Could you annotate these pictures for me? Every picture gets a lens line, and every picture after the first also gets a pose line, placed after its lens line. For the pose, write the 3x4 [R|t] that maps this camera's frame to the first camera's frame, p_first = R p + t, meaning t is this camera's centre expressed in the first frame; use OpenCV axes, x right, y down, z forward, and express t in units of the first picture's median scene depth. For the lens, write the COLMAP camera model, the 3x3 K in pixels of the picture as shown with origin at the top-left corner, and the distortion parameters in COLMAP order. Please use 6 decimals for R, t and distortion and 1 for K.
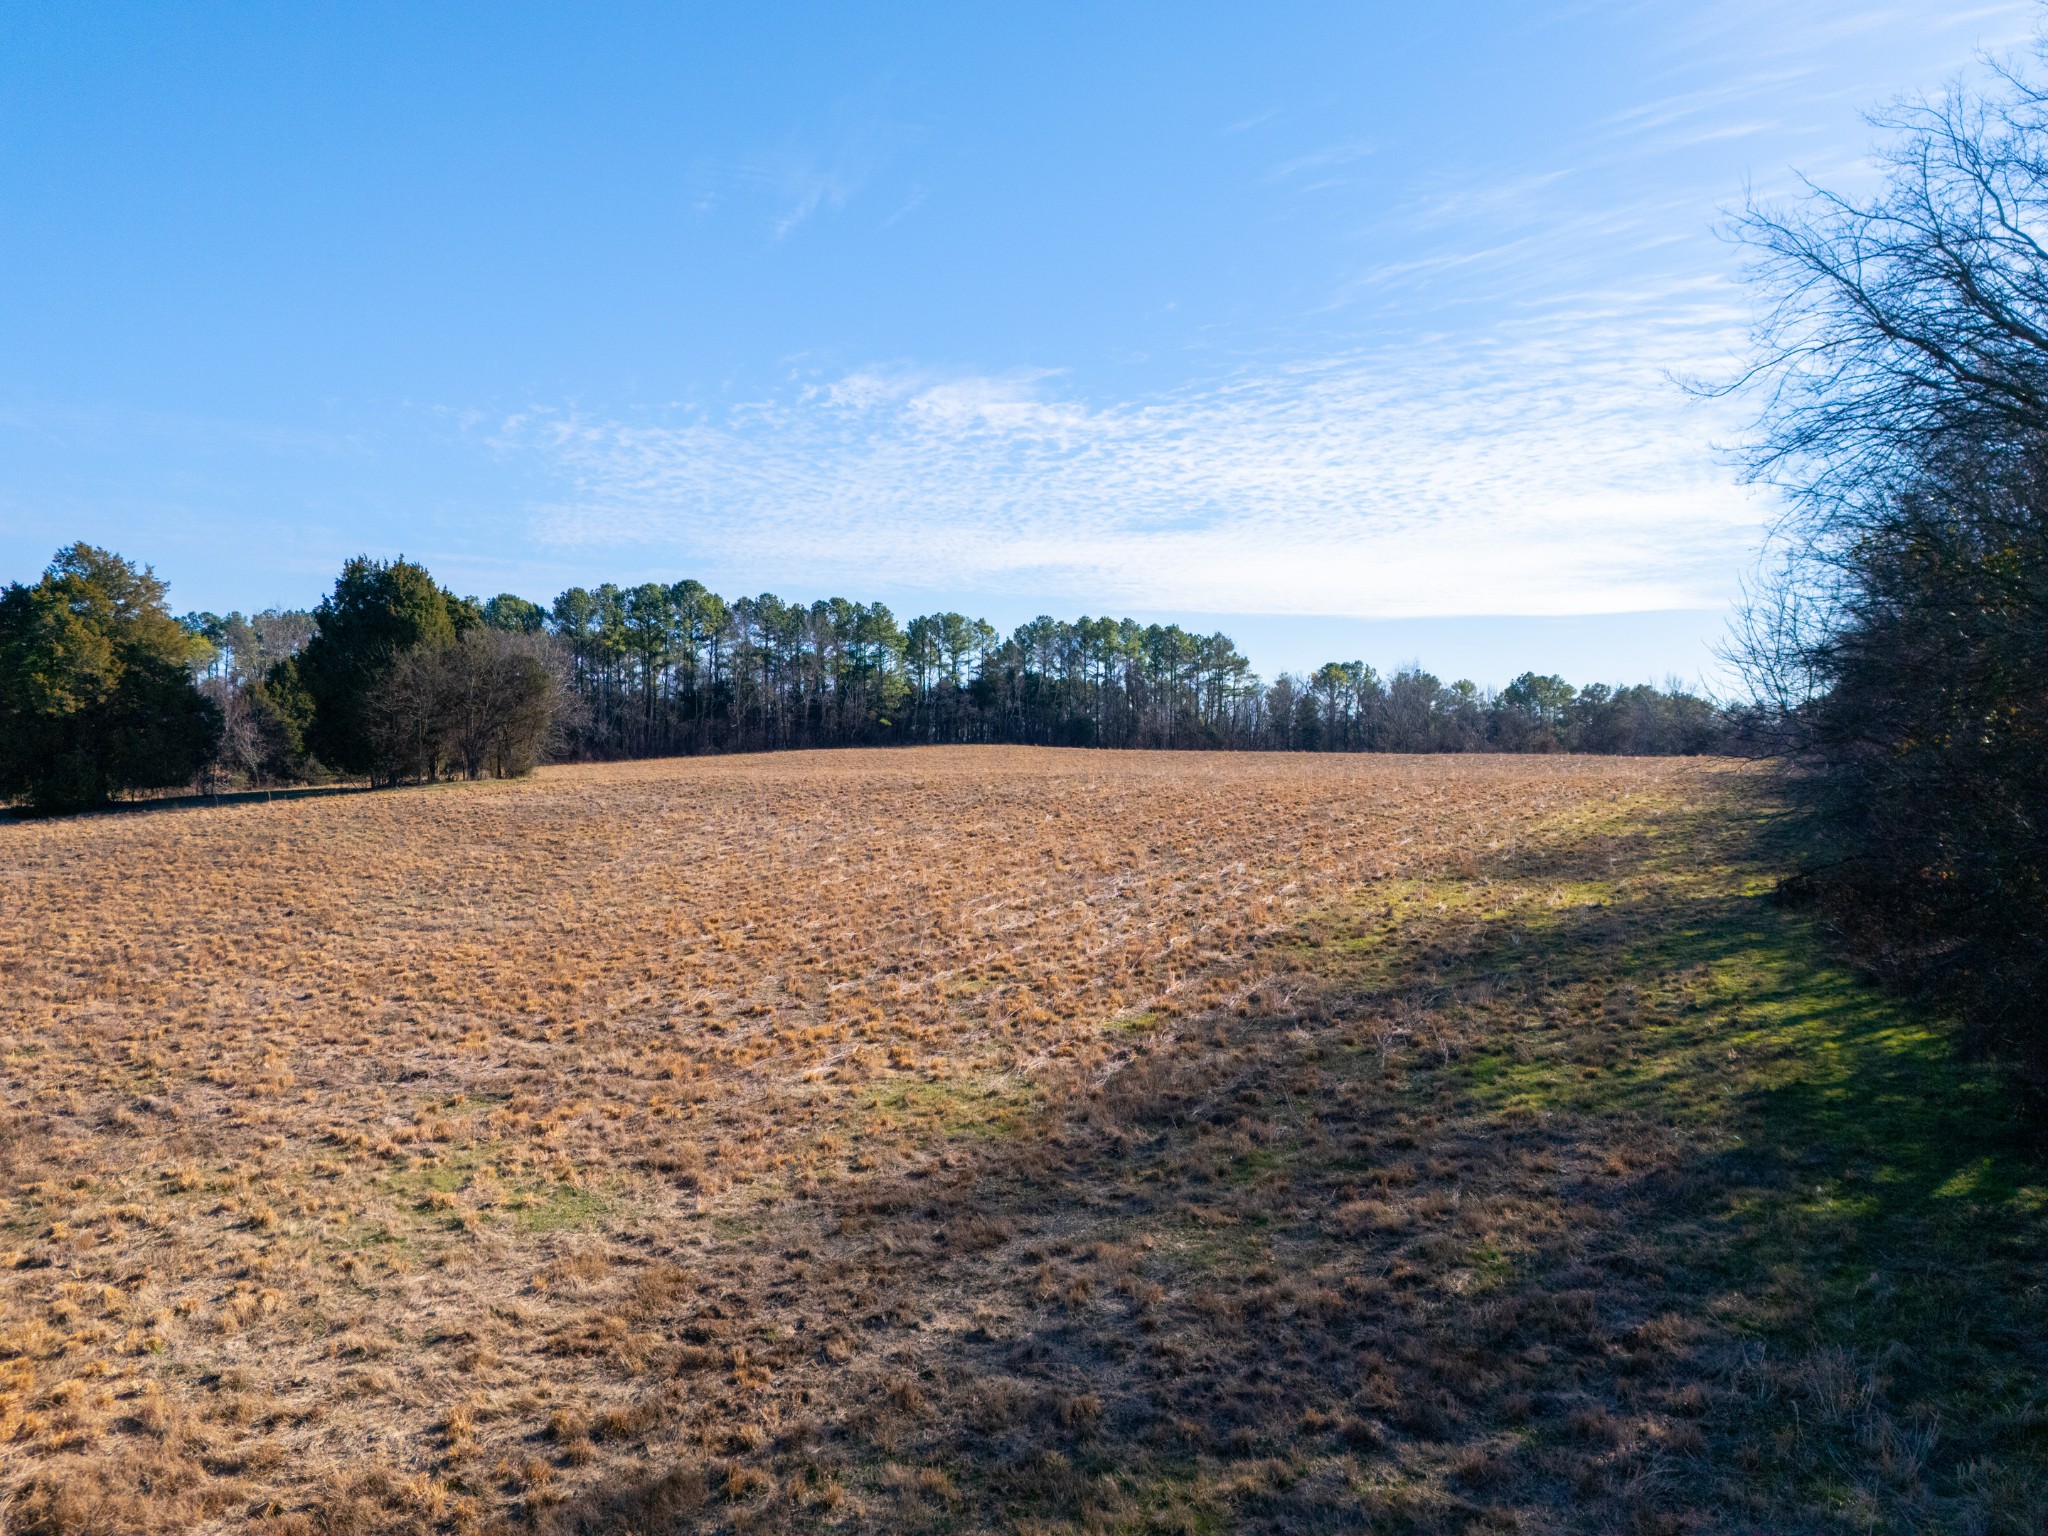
lens RADIAL K [[1503.7, 0, 1030.0], [0, 1503.7, 765.0], [0, 0, 1]] dist [0.054473, -0.048167]
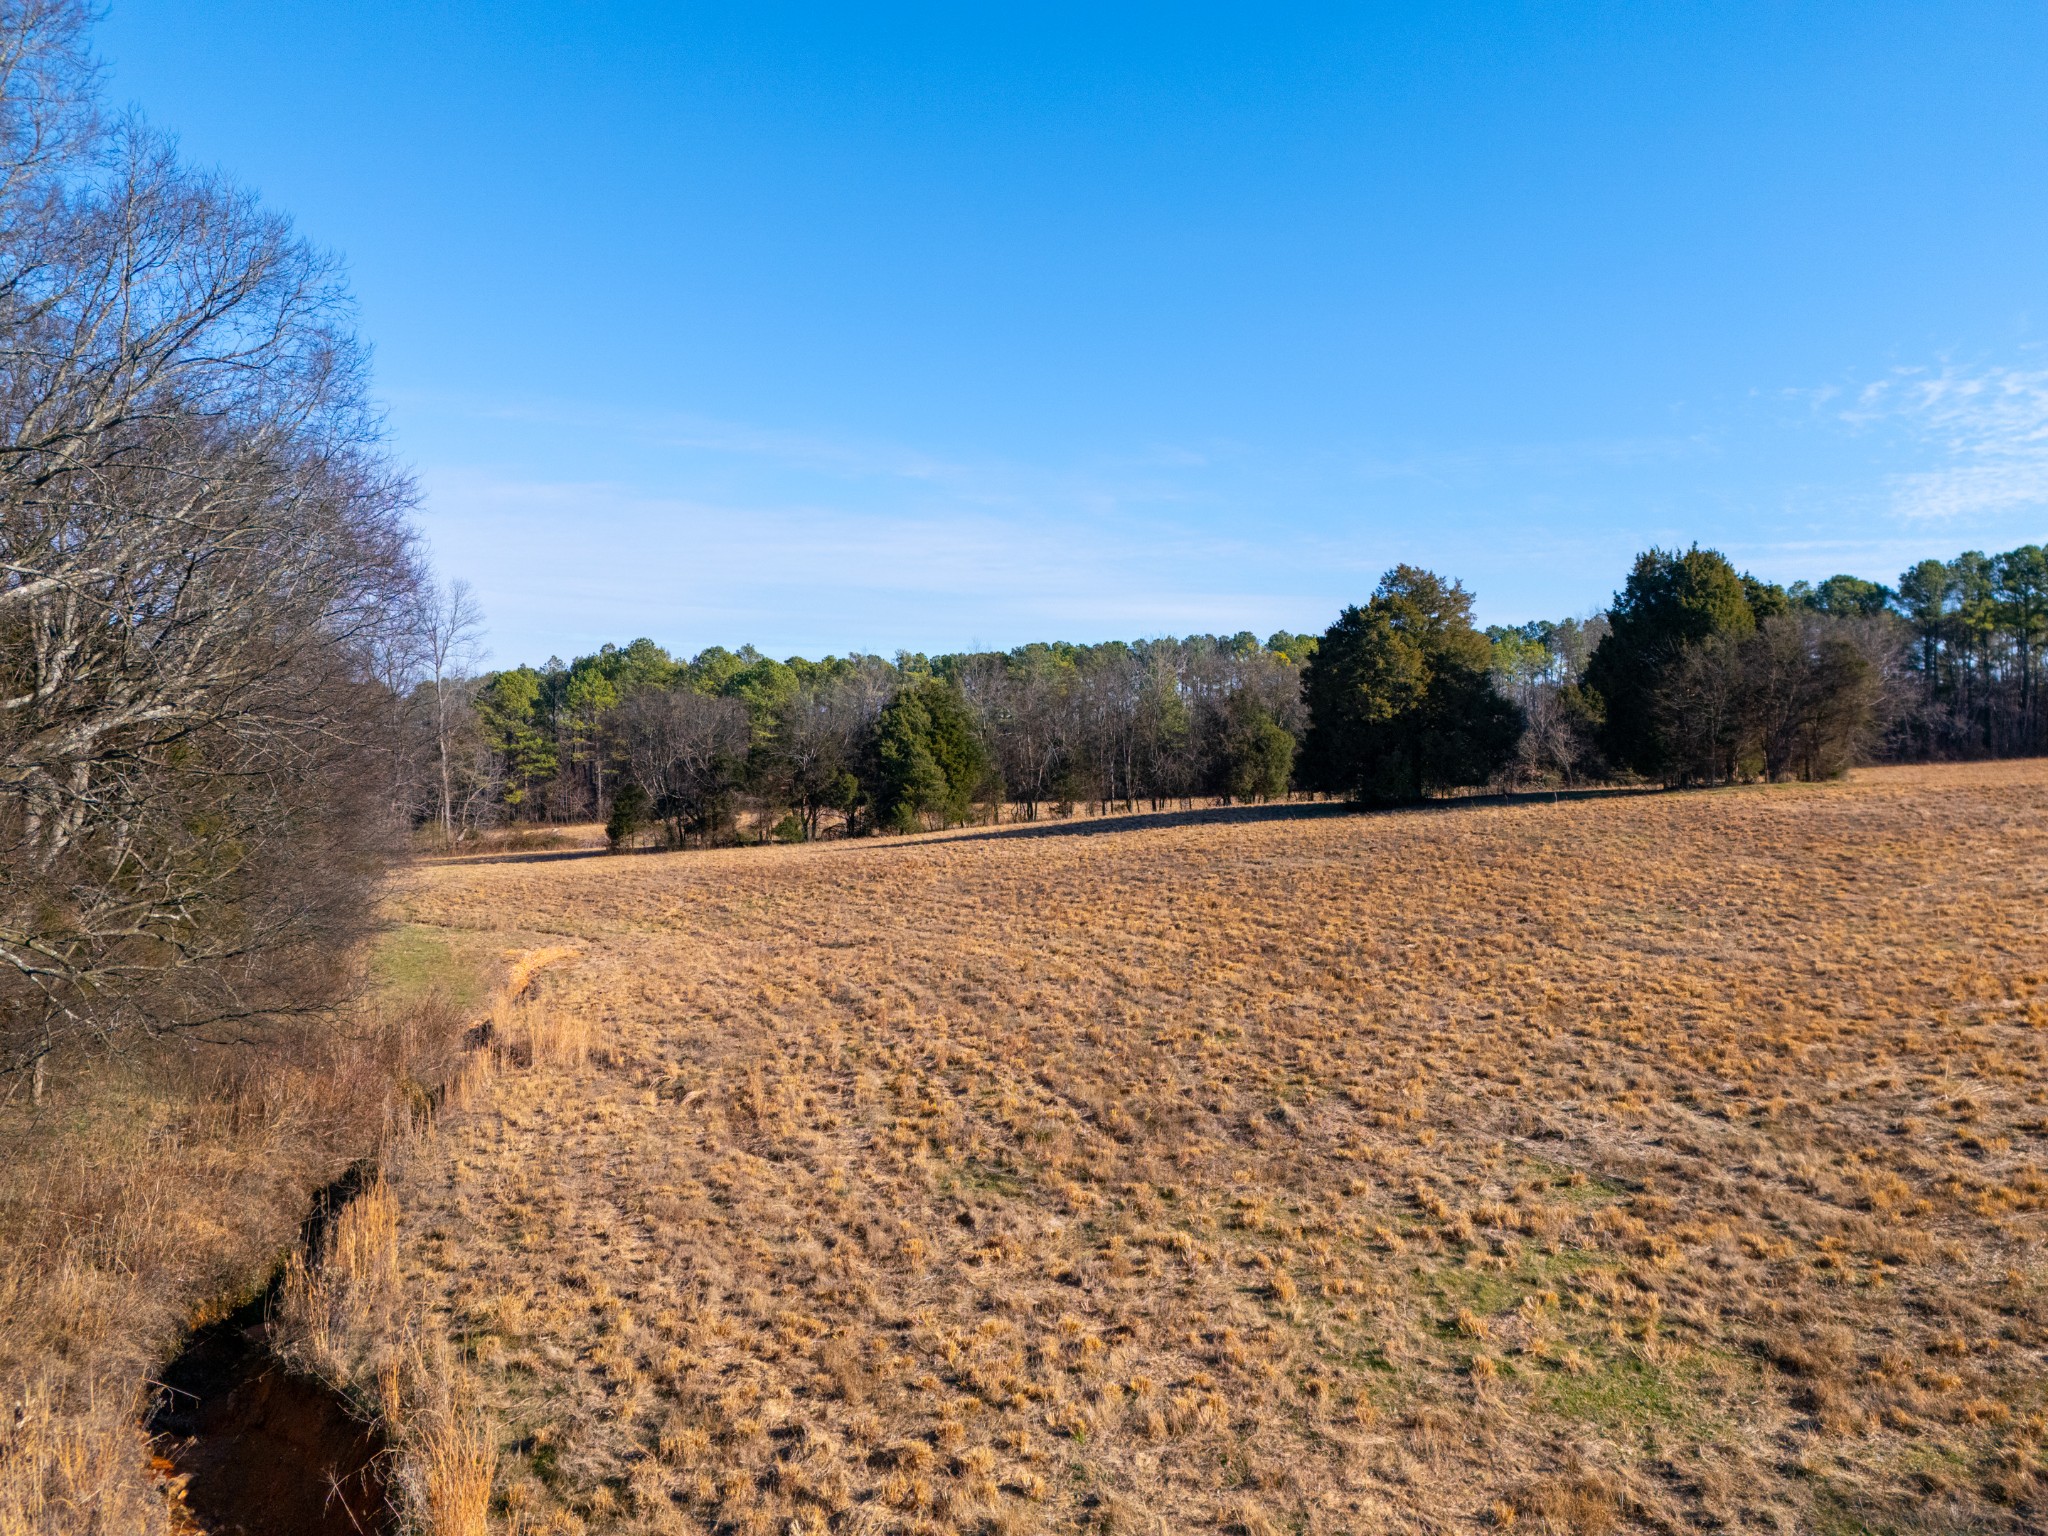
lens RADIAL K [[1503.7, 0, 997.8], [0, 1503.7, 707.6], [0, 0, 1]] dist [0.054473, -0.048167]
pose [[0.657434, -0.027481, -0.753010, 0.021785], [-0.000893, 0.999306, -0.037249, -0.001143], [0.753511, 0.025162, 0.656953, 0.120195]]
